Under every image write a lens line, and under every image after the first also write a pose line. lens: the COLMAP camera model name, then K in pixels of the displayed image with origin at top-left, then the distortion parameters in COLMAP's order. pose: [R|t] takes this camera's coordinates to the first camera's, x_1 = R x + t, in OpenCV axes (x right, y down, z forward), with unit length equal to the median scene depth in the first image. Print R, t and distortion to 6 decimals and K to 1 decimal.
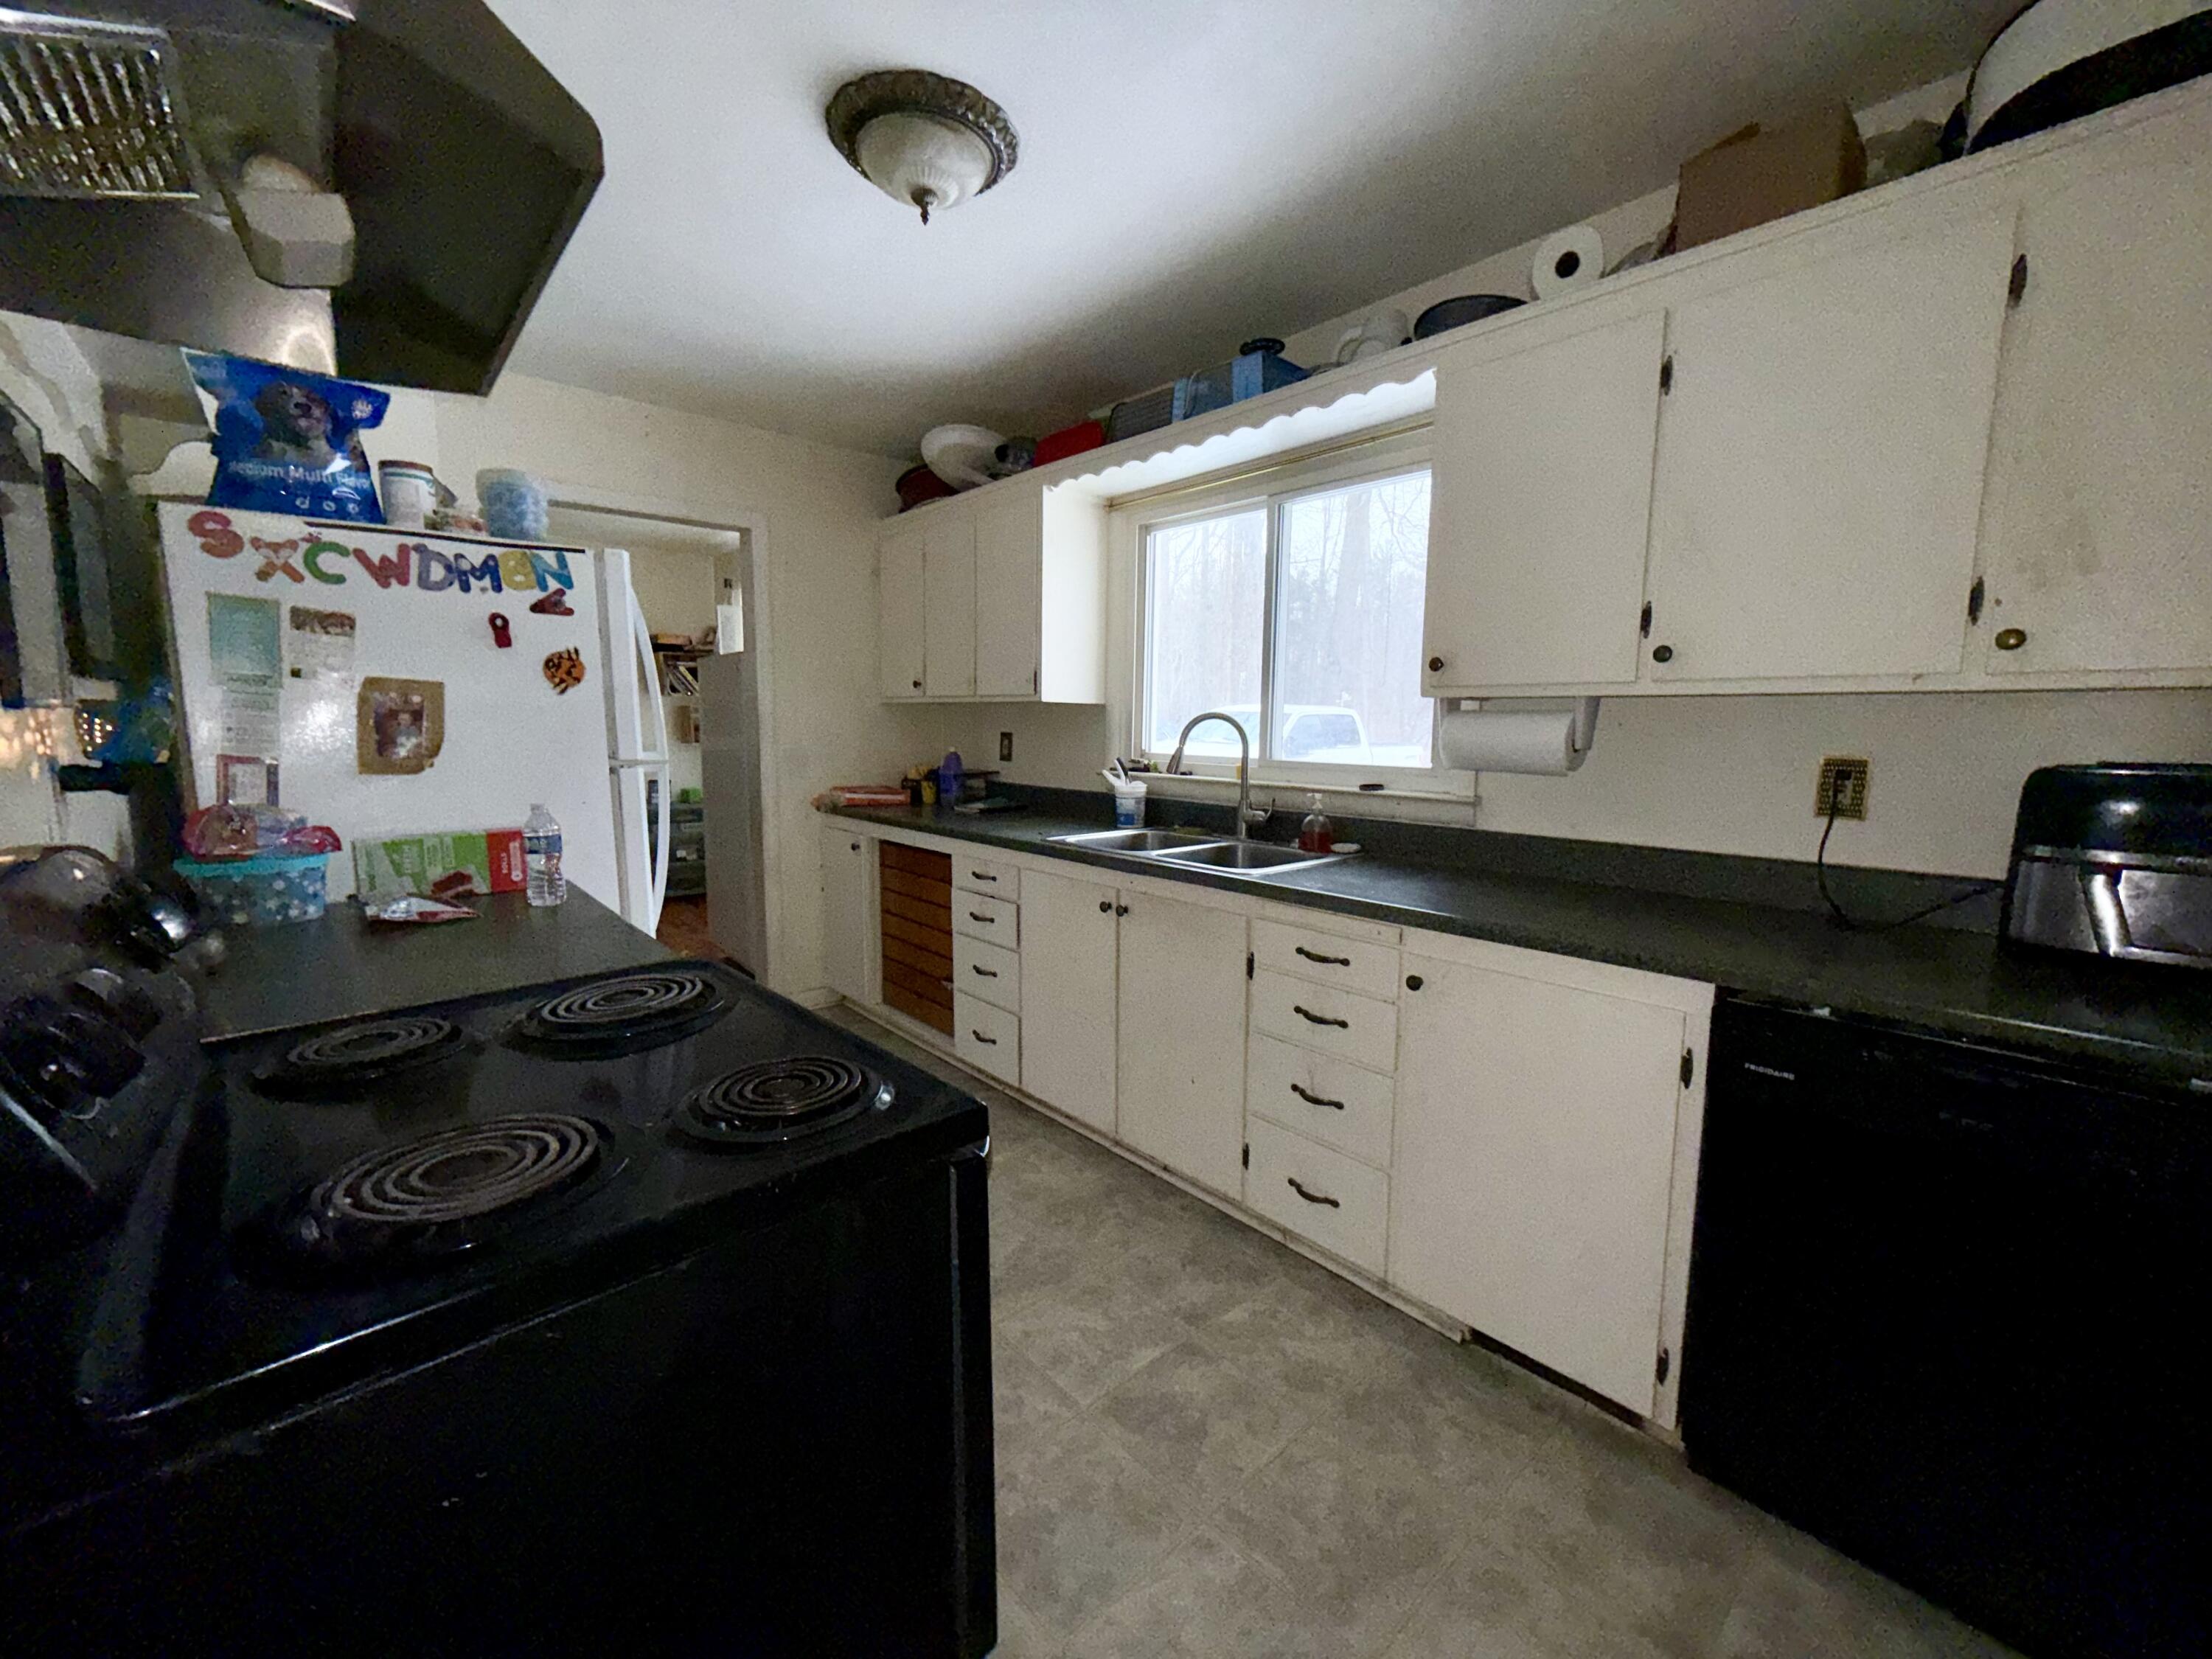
lens RADIAL K [[880.8, 0, 1106.5], [0, 880.8, 827.6], [0, 0, 1]] dist [0.003457, -0.000582]
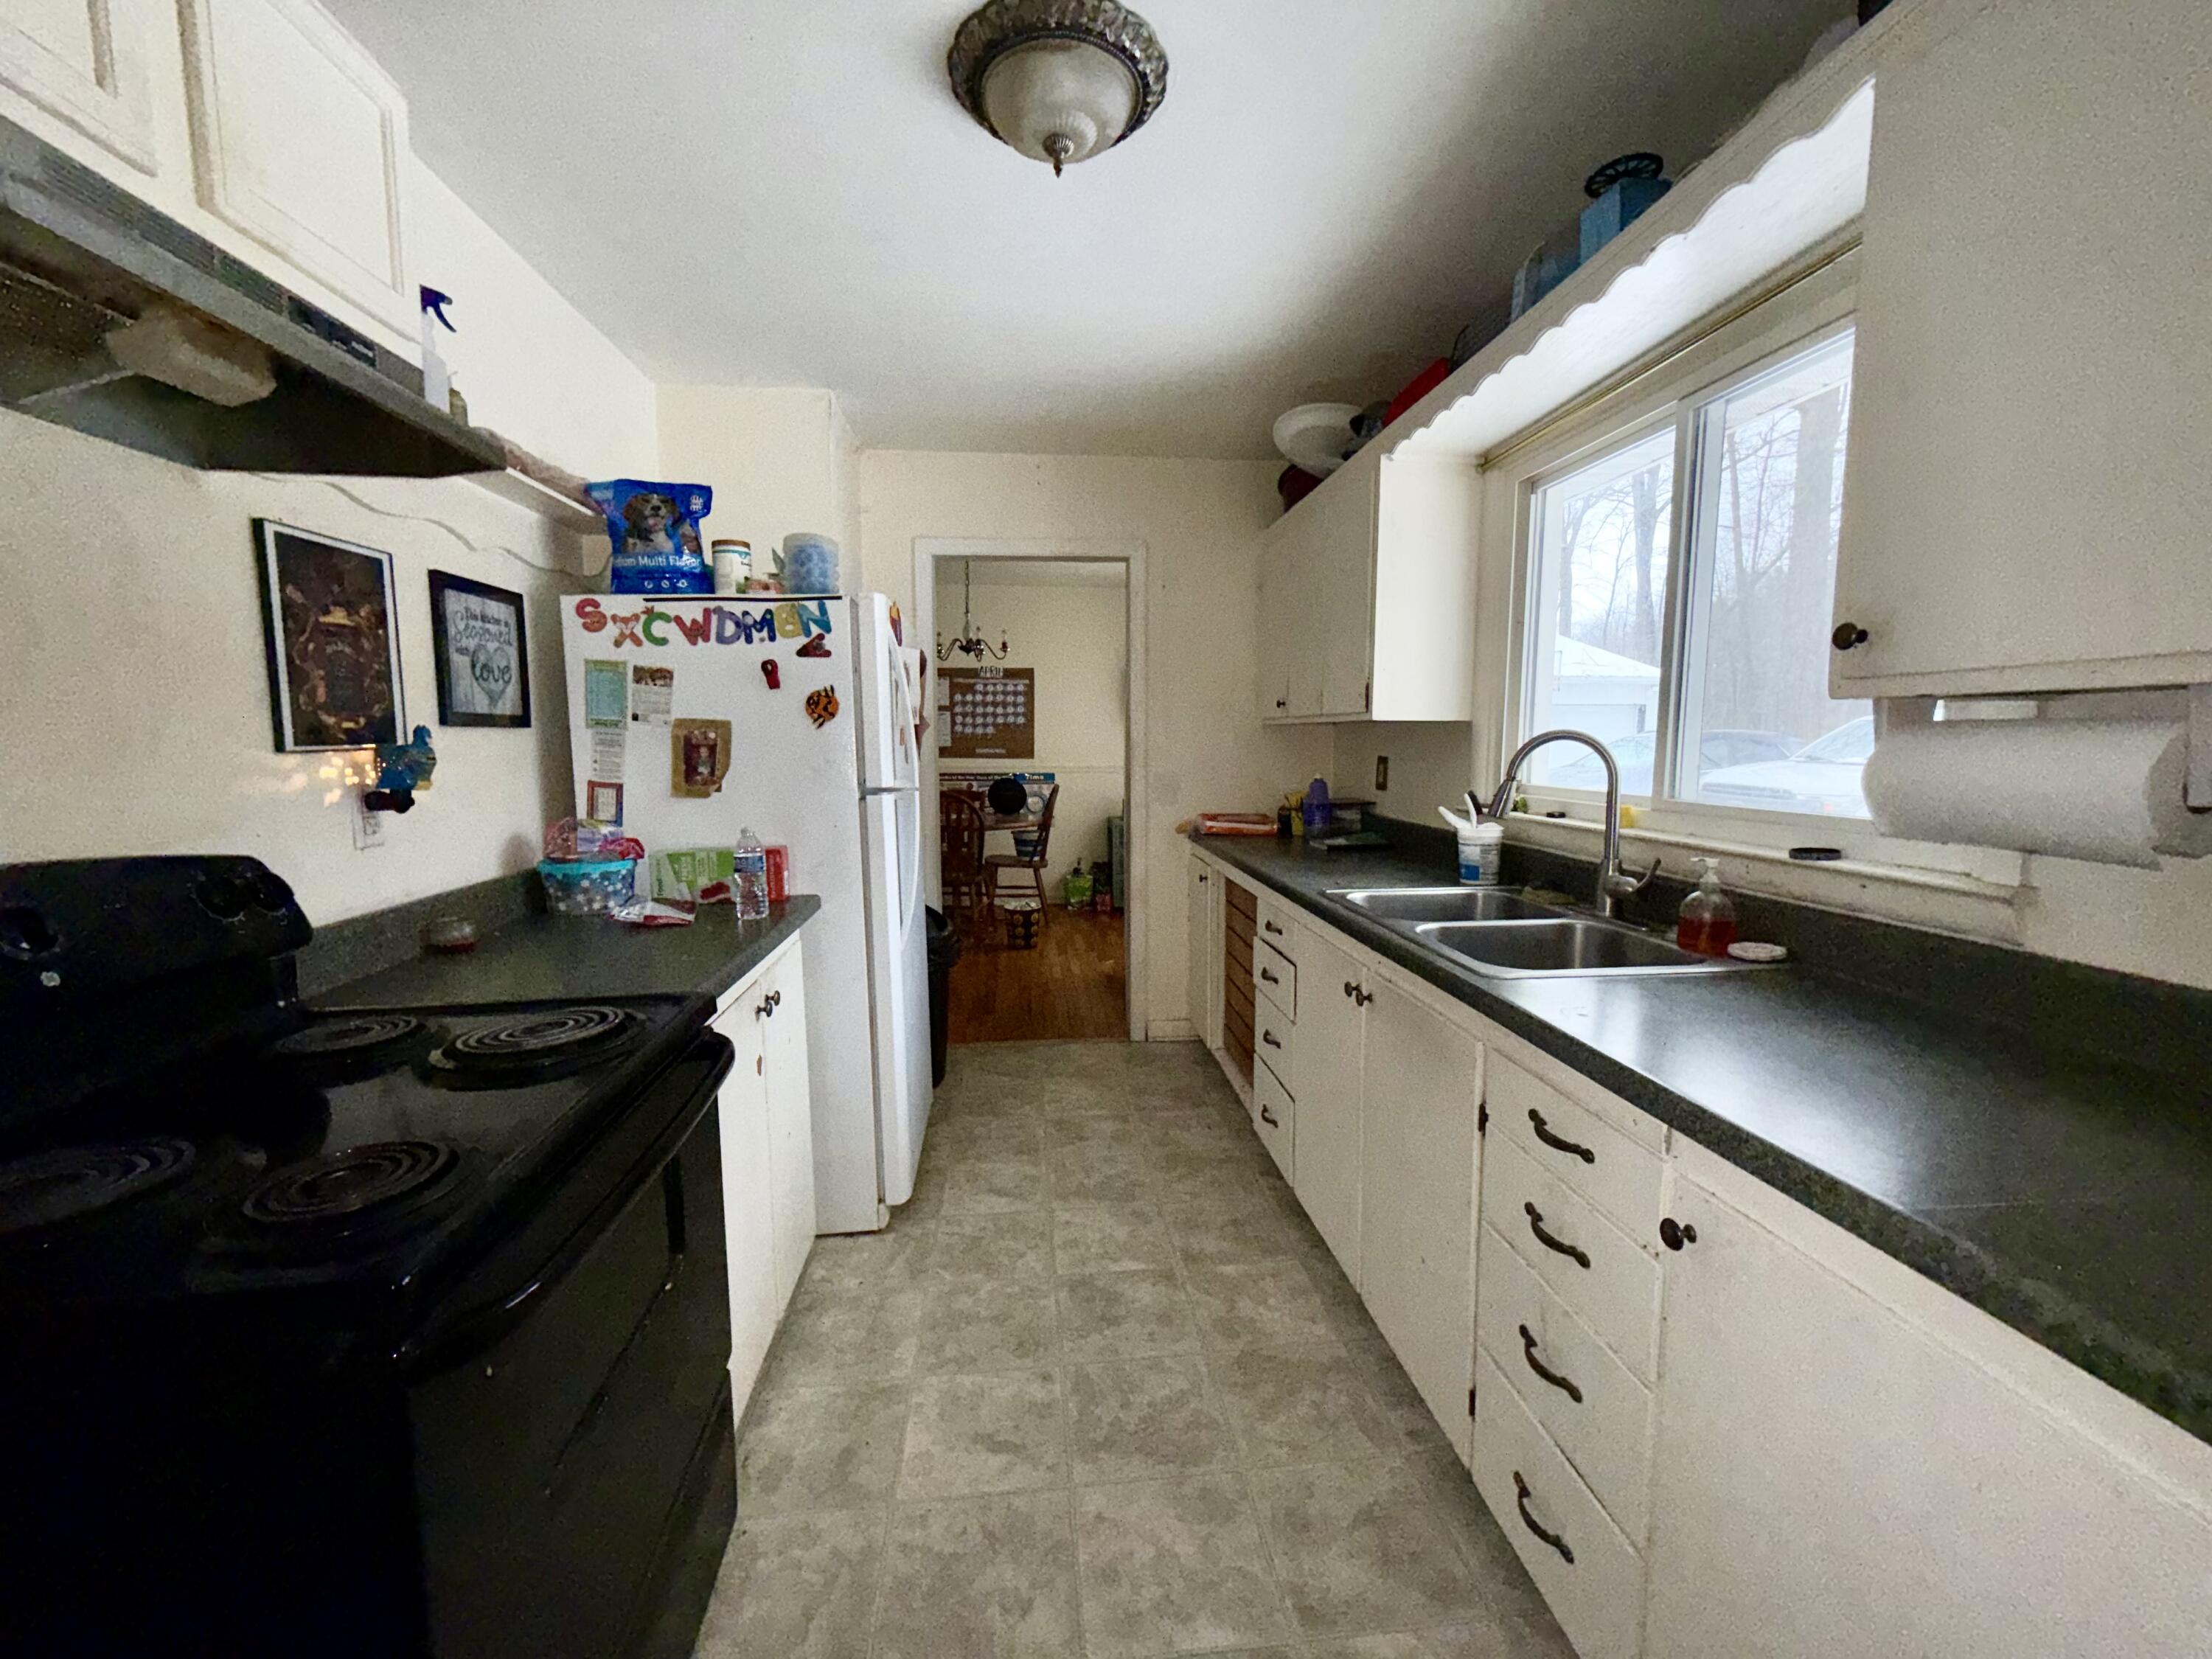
lens RADIAL K [[880.8, 0, 1102.2], [0, 880.8, 829.3], [0, 0, 1]] dist [0.003457, -0.000582]
pose [[0.810355, 0.045421, -0.584176, 0.324970], [-0.057102, 0.998367, -0.001585, -0.042657], [0.583150, 0.034642, 0.811625, 0.310988]]
